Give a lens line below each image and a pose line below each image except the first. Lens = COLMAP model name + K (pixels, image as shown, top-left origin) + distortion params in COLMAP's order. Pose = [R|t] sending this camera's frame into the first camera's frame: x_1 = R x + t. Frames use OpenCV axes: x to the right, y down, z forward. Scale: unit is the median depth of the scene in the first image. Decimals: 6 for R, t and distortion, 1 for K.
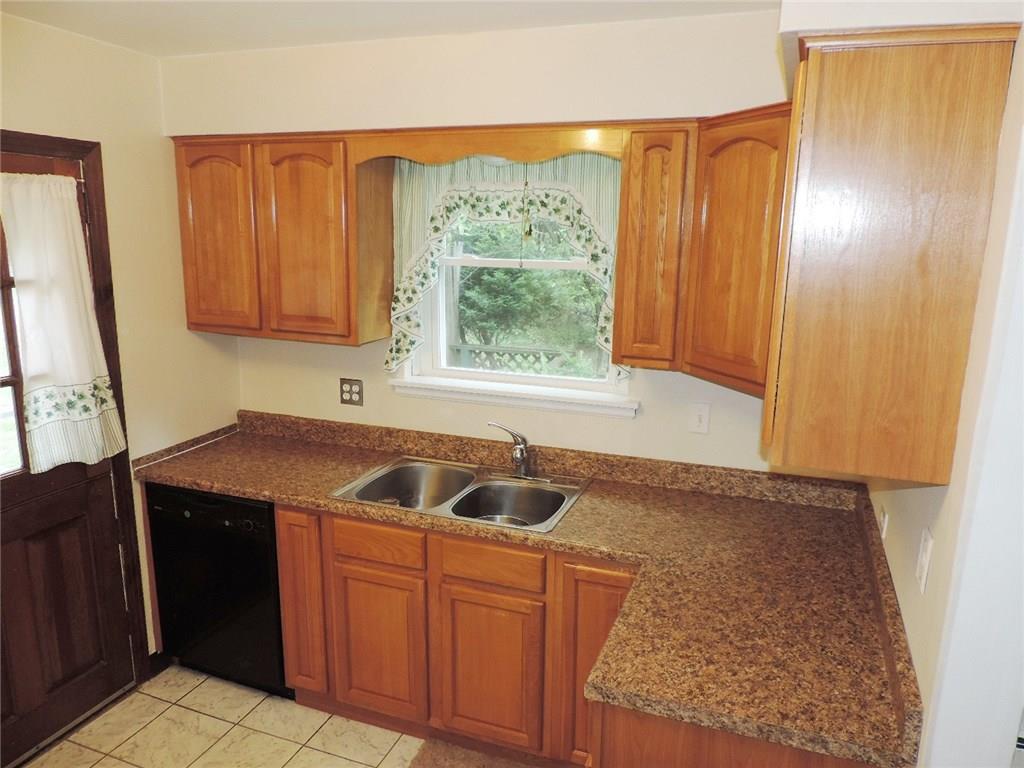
lens RADIAL K [[725.4, 0, 517.6], [0, 725.4, 386.2], [0, 0, 1]] dist [-0.024461, 0.002231]
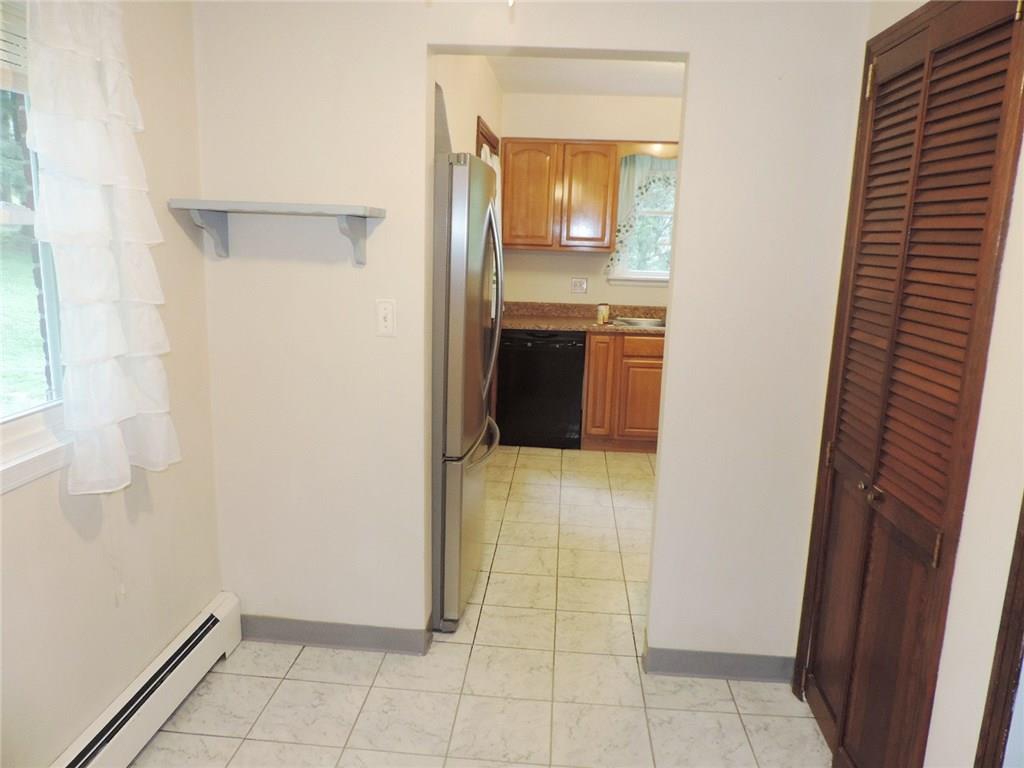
lens RADIAL K [[725.4, 0, 504.3], [0, 725.4, 381.0], [0, 0, 1]] dist [-0.024461, 0.002231]
pose [[0.963151, -0.040349, 0.265917, -1.037046], [0.042795, 0.999078, -0.003409, 0.280144], [-0.265535, 0.014663, 0.963990, -0.768127]]
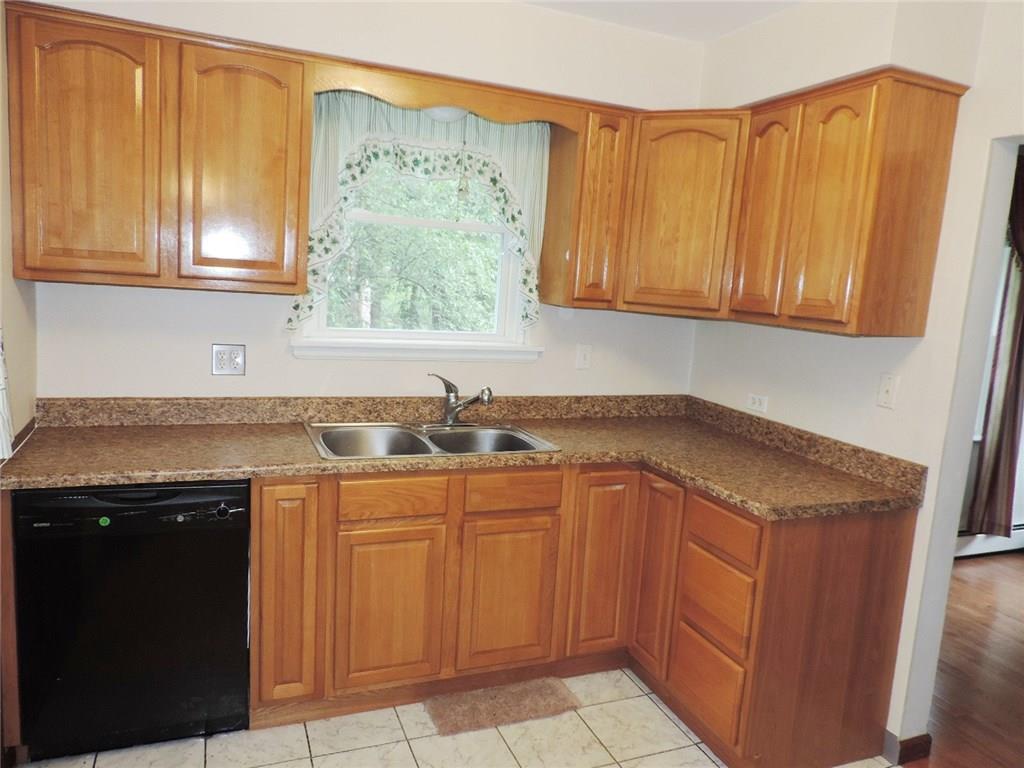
lens RADIAL K [[725.4, 0, 508.0], [0, 725.4, 386.7], [0, 0, 1]] dist [-0.024461, 0.002231]
pose [[0.734465, -0.067075, 0.675324, -0.657904], [0.089411, 0.995993, 0.001684, 0.078764], [-0.672731, 0.059145, 0.737519, 0.183716]]
